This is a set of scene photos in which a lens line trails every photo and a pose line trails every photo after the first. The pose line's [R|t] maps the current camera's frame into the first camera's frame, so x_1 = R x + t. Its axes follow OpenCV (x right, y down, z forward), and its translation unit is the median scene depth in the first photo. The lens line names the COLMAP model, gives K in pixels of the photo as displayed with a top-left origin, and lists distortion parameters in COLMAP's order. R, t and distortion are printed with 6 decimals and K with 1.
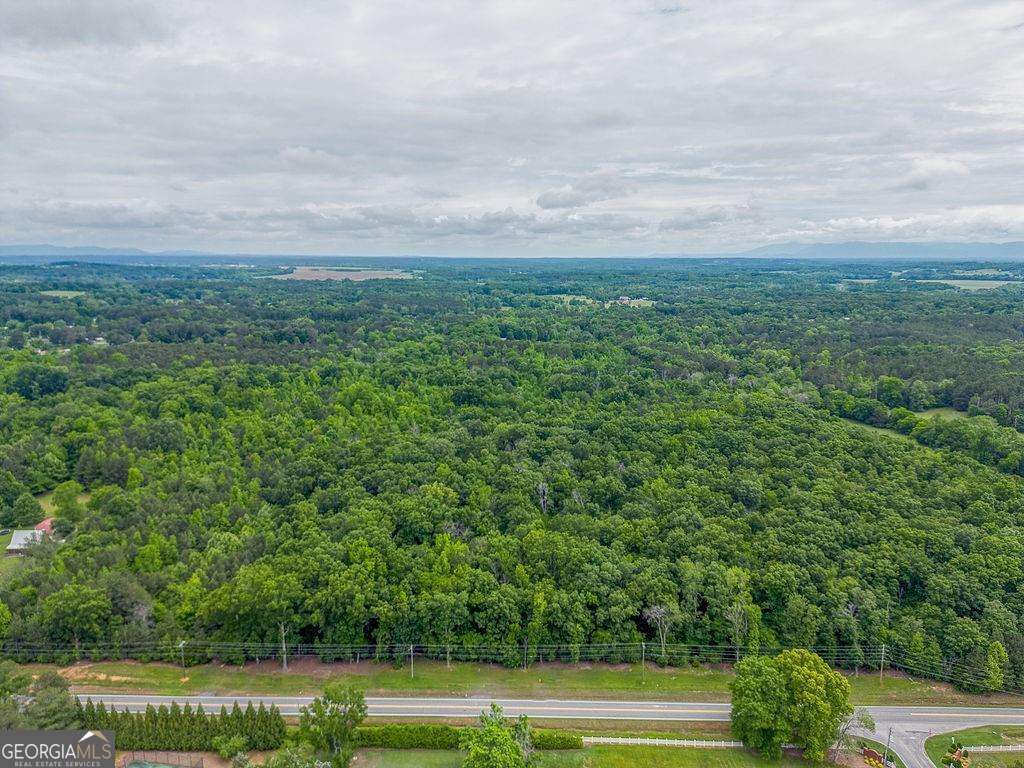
lens RADIAL K [[716.6, 0, 511.6], [0, 716.6, 398.8], [0, 0, 1]] dist [0.069180, -0.074715]
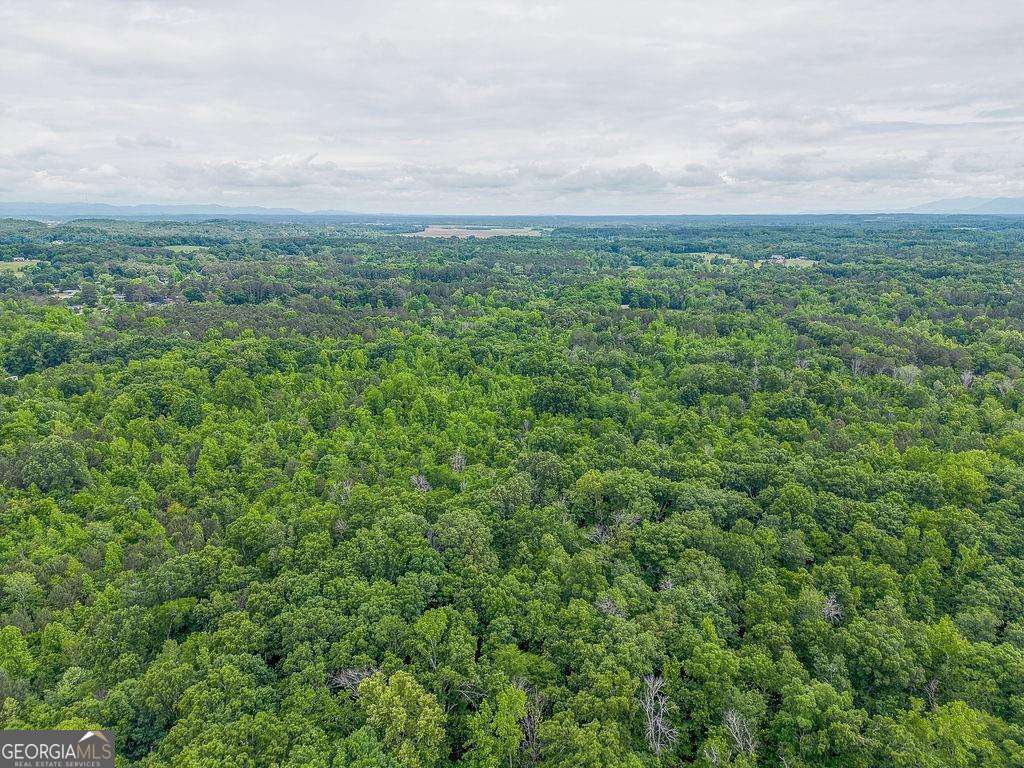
lens RADIAL K [[718.8, 0, 512.0], [0, 718.8, 384.0], [0, 0, 1]] dist [0.068381, -0.075346]
pose [[0.983492, 0.039001, -0.176698, 0.022602], [-0.032831, 0.998749, 0.037709, -0.054470], [0.177948, -0.031286, 0.983542, 0.435336]]
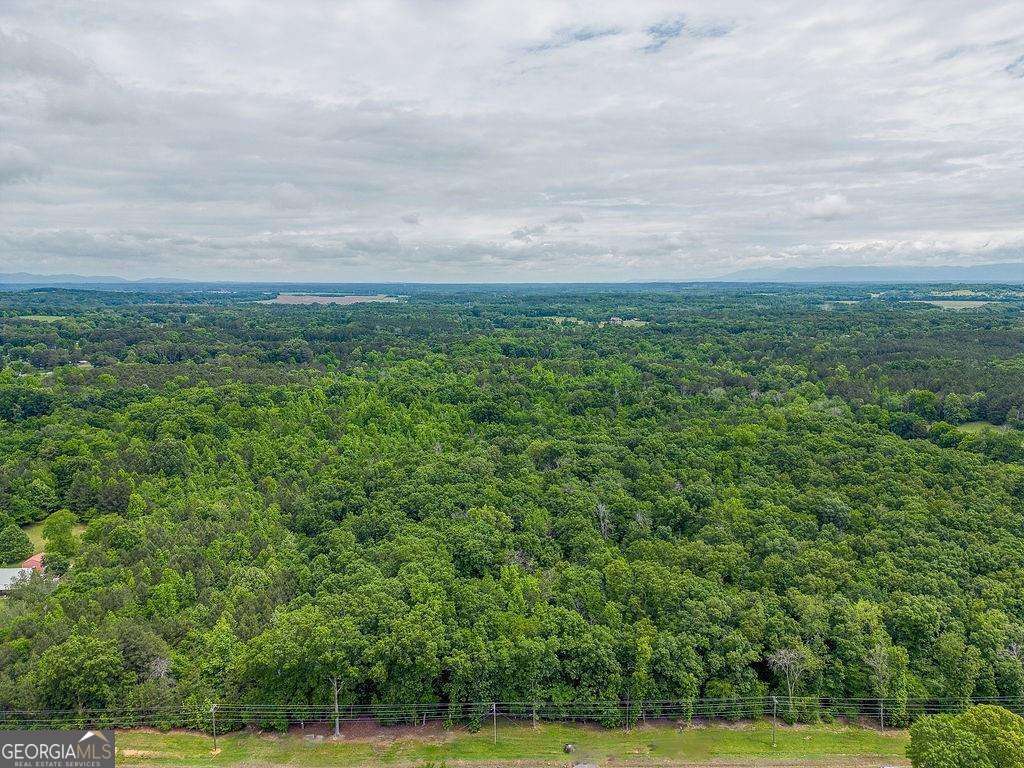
lens RADIAL K [[713.2, 0, 511.1], [0, 713.2, 392.9], [0, 0, 1]] dist [0.071942, -0.070177]
pose [[0.999631, -0.009790, 0.025340, -0.070049], [0.010845, 0.999066, -0.041837, 0.011515], [-0.024906, 0.042096, 0.998803, 0.084751]]
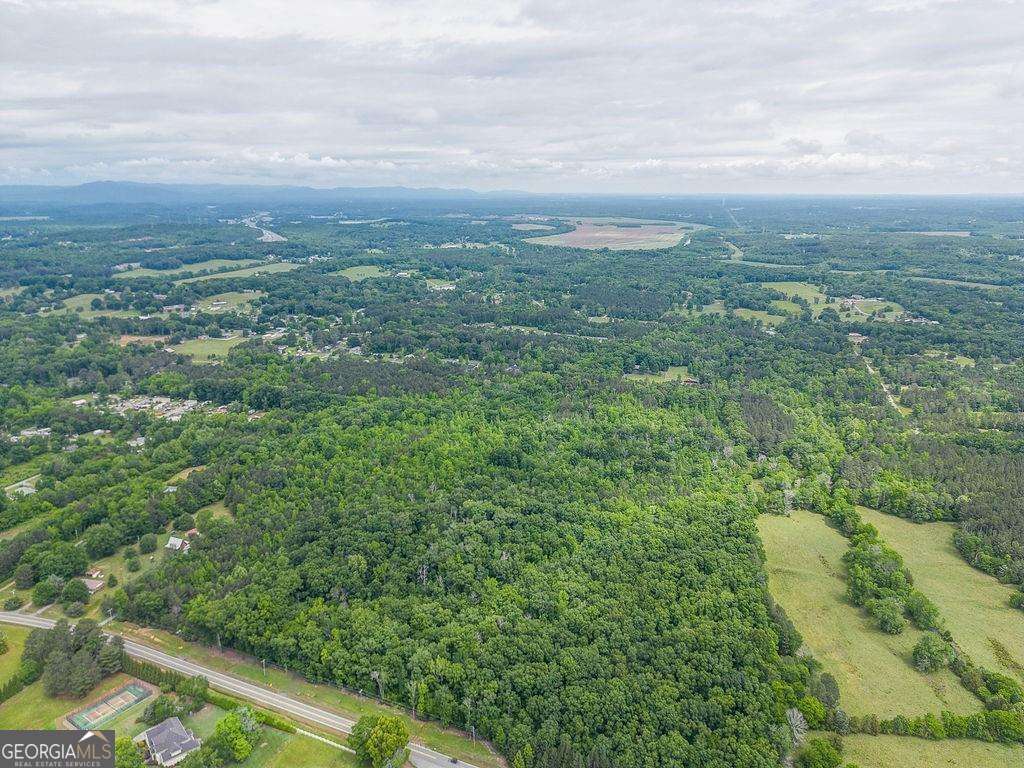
lens RADIAL K [[713.2, 0, 511.1], [0, 713.2, 392.9], [0, 0, 1]] dist [0.071942, -0.070177]
pose [[0.915472, 0.111312, -0.386679, 0.599909], [-0.081740, 0.992384, 0.092153, -0.321279], [0.393992, -0.052756, 0.917598, -0.266017]]
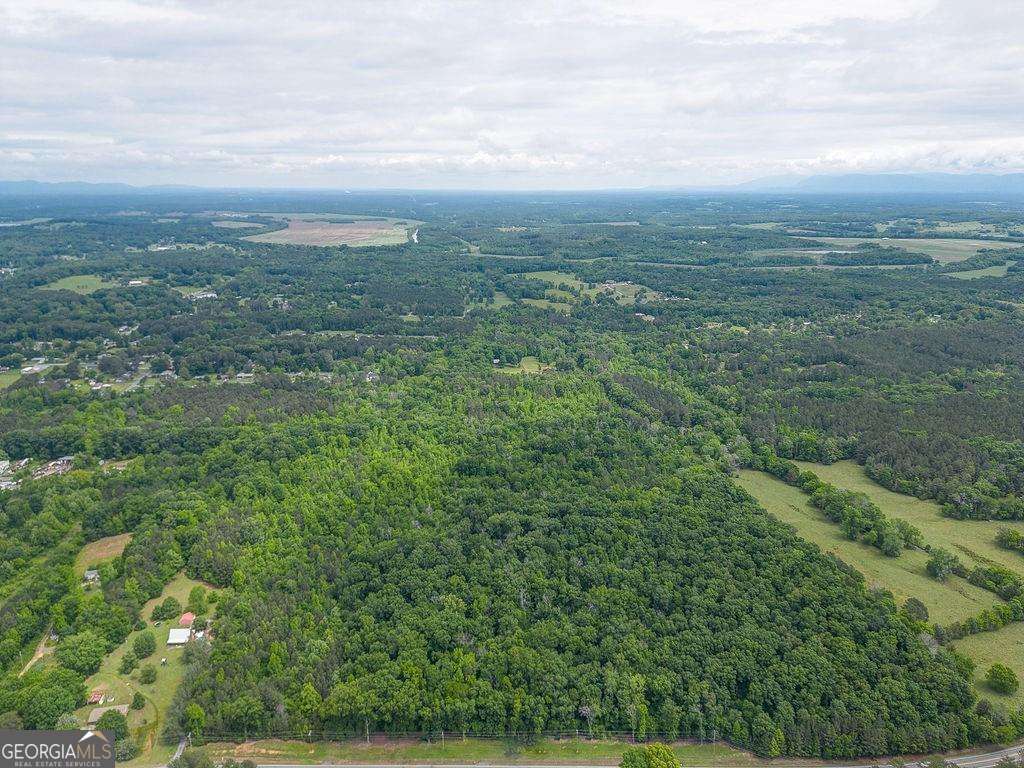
lens RADIAL K [[713.2, 0, 511.1], [0, 713.2, 392.9], [0, 0, 1]] dist [0.071942, -0.070177]
pose [[0.999966, -0.004233, 0.007067, 0.007855], [0.003643, 0.996667, 0.081501, -0.309903], [-0.007388, -0.081473, 0.996648, -0.332904]]
